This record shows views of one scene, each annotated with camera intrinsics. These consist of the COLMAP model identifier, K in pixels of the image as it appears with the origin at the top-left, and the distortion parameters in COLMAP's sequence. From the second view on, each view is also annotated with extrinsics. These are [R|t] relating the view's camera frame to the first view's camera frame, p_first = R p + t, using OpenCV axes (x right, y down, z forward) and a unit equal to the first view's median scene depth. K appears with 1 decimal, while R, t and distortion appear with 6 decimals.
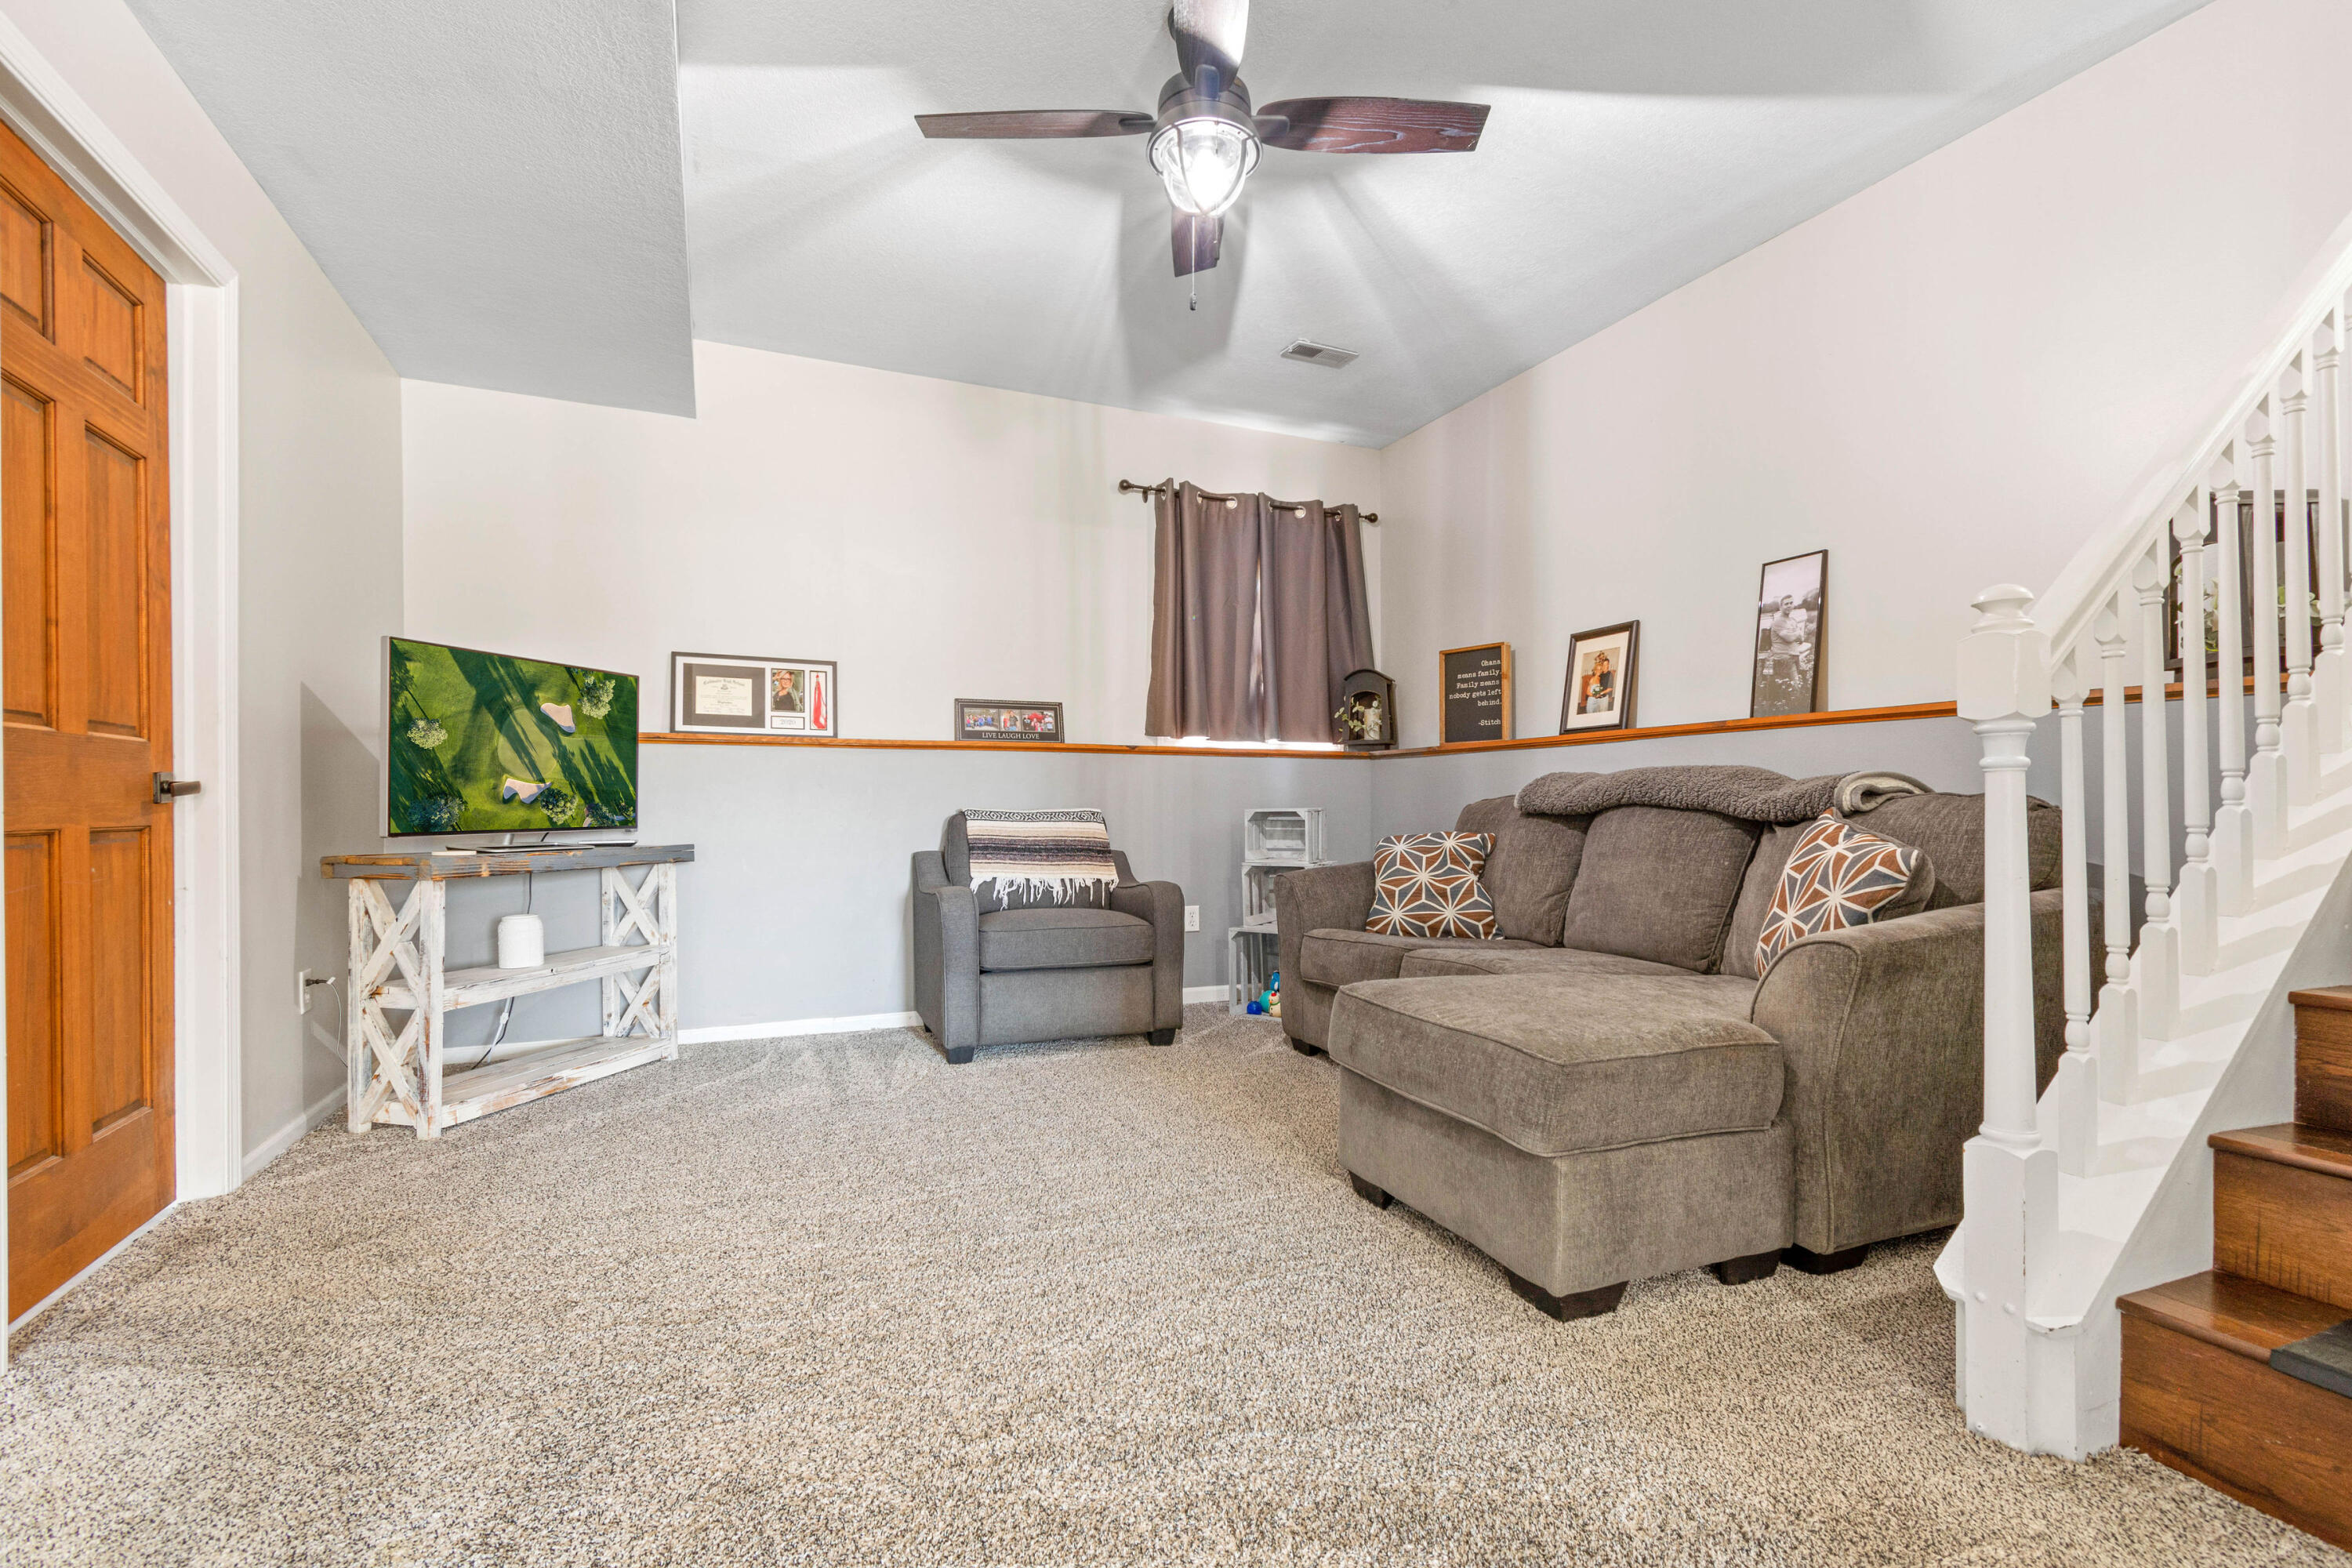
lens RADIAL K [[1054.6, 0, 1176.8], [0, 1054.6, 791.1], [0, 0, 1]] dist [0.010878, -0.000017]
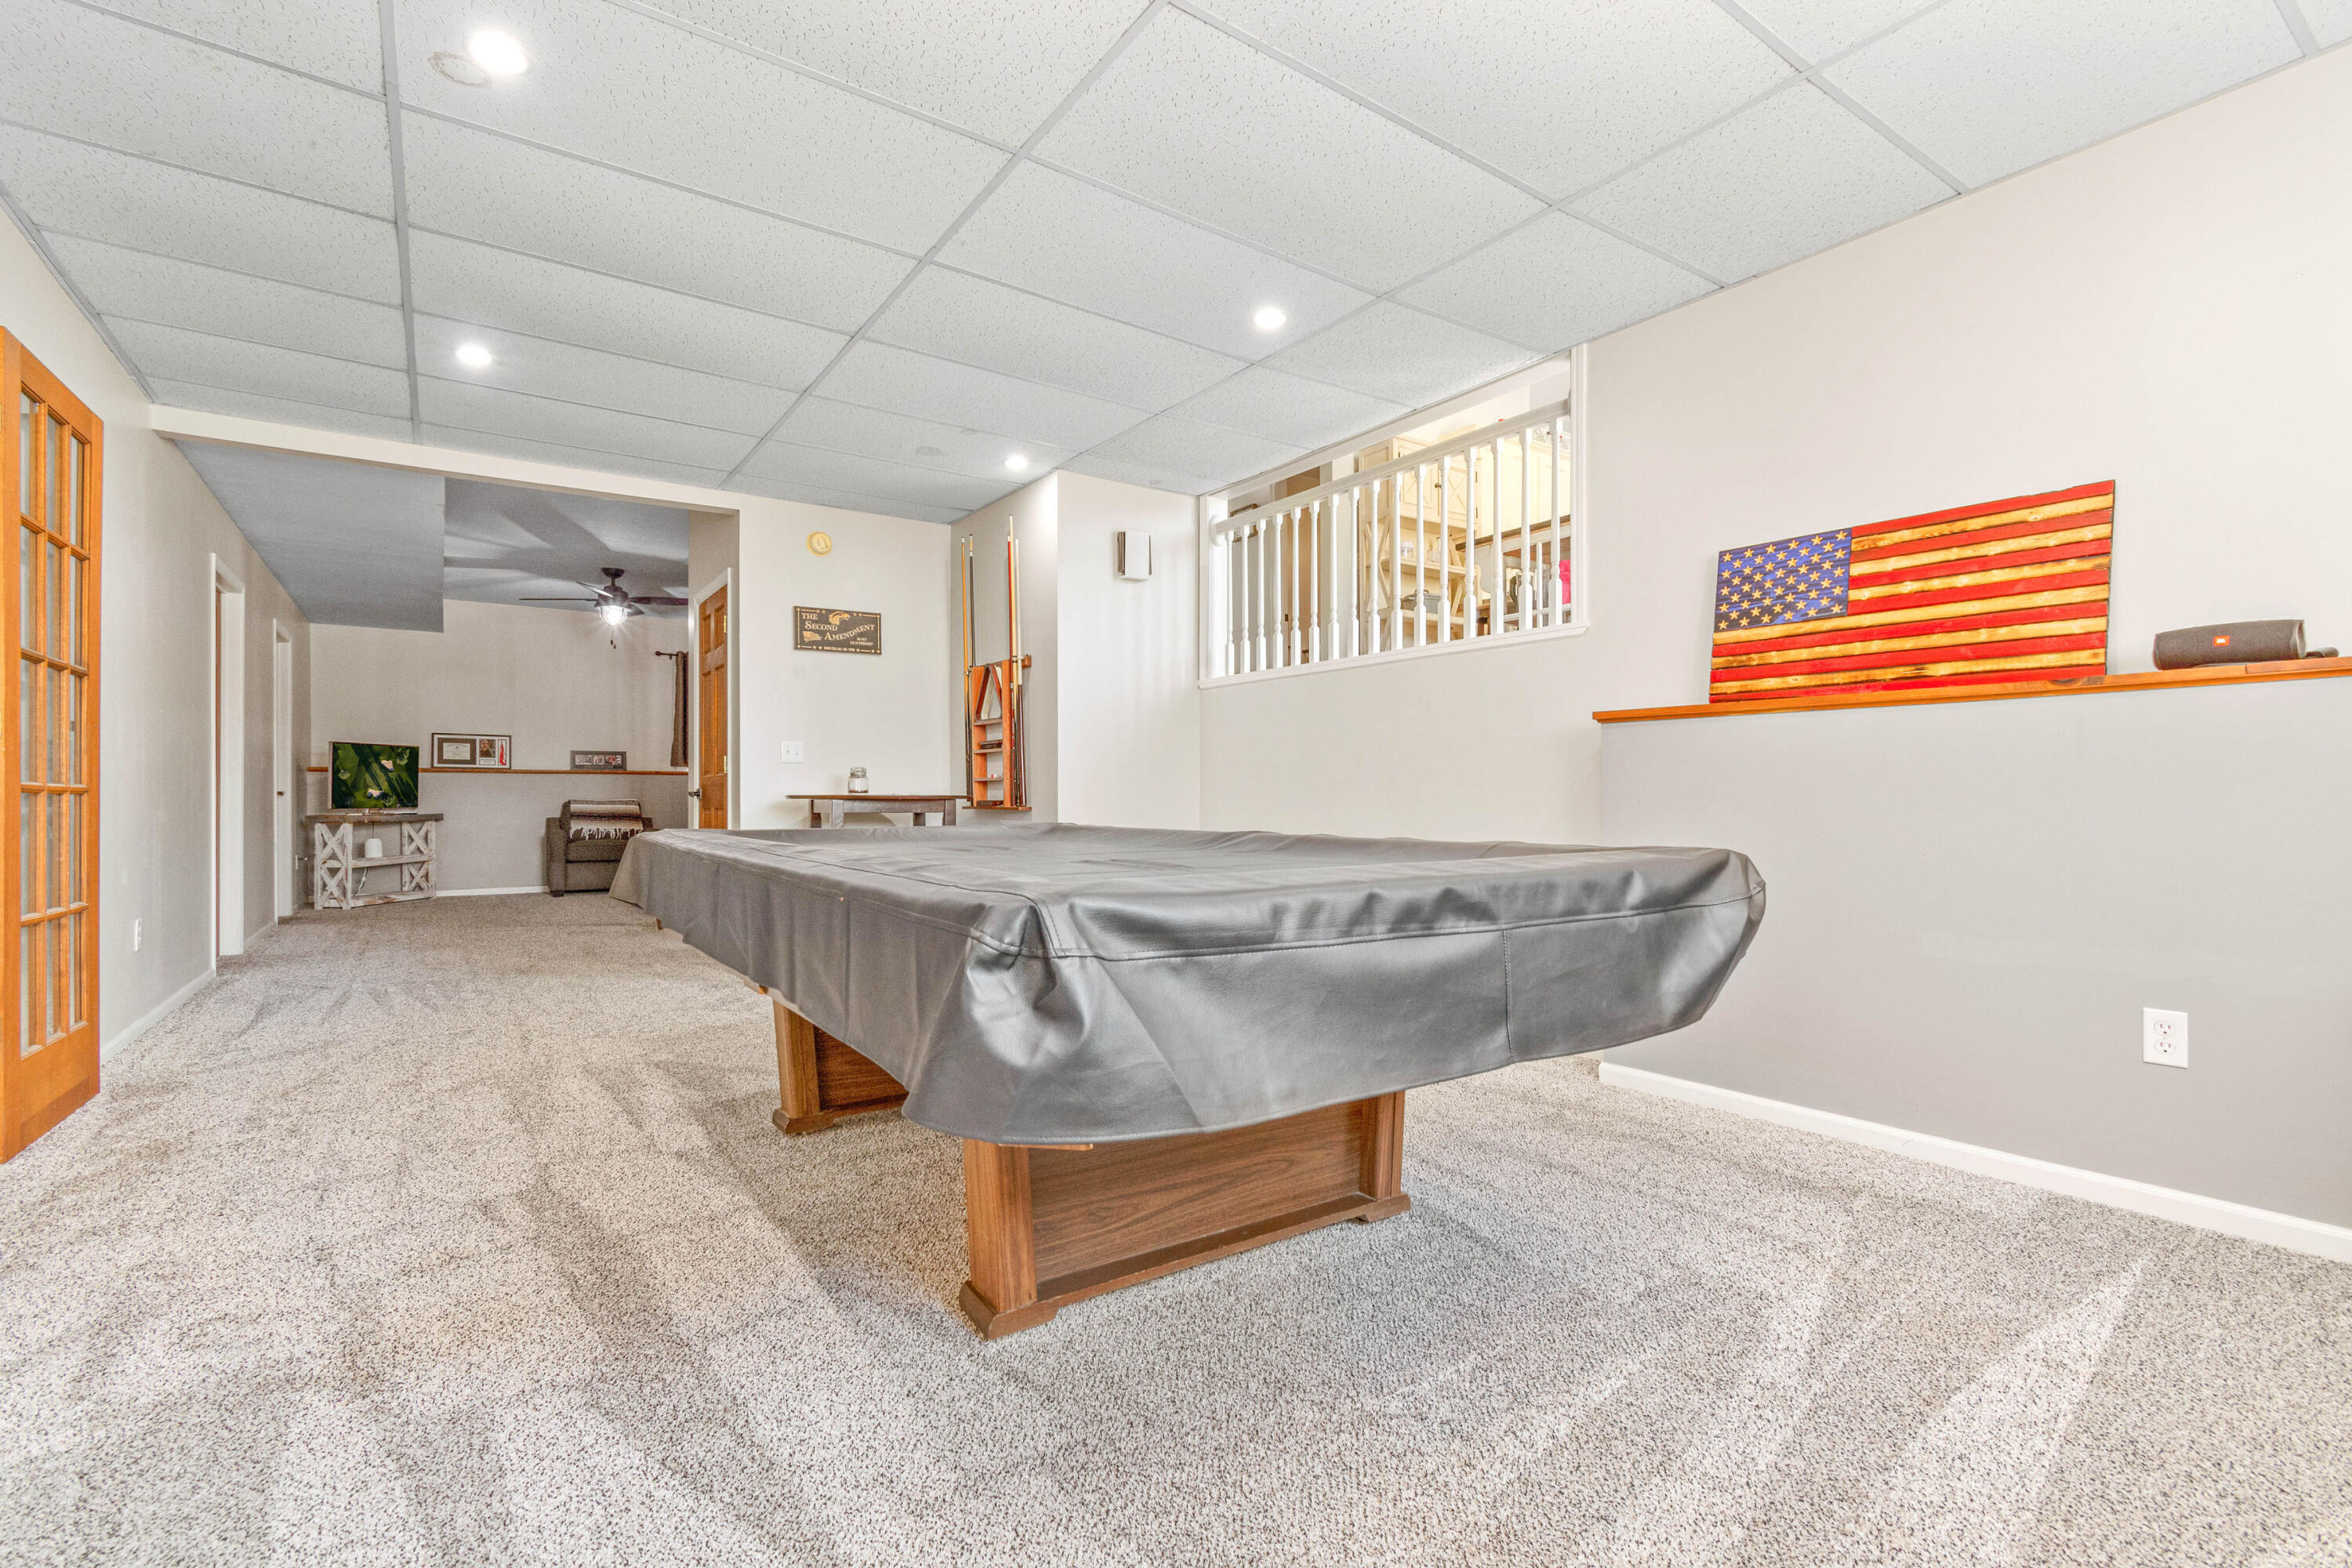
lens RADIAL K [[1054.6, 0, 1176.8], [0, 1054.6, 791.1], [0, 0, 1]] dist [0.010878, -0.000017]
pose [[0.981758, 0.004769, 0.190074, 0.773622], [-0.007565, 0.999874, 0.013985, -0.051243], [-0.189984, -0.015168, 0.981670, -1.799529]]
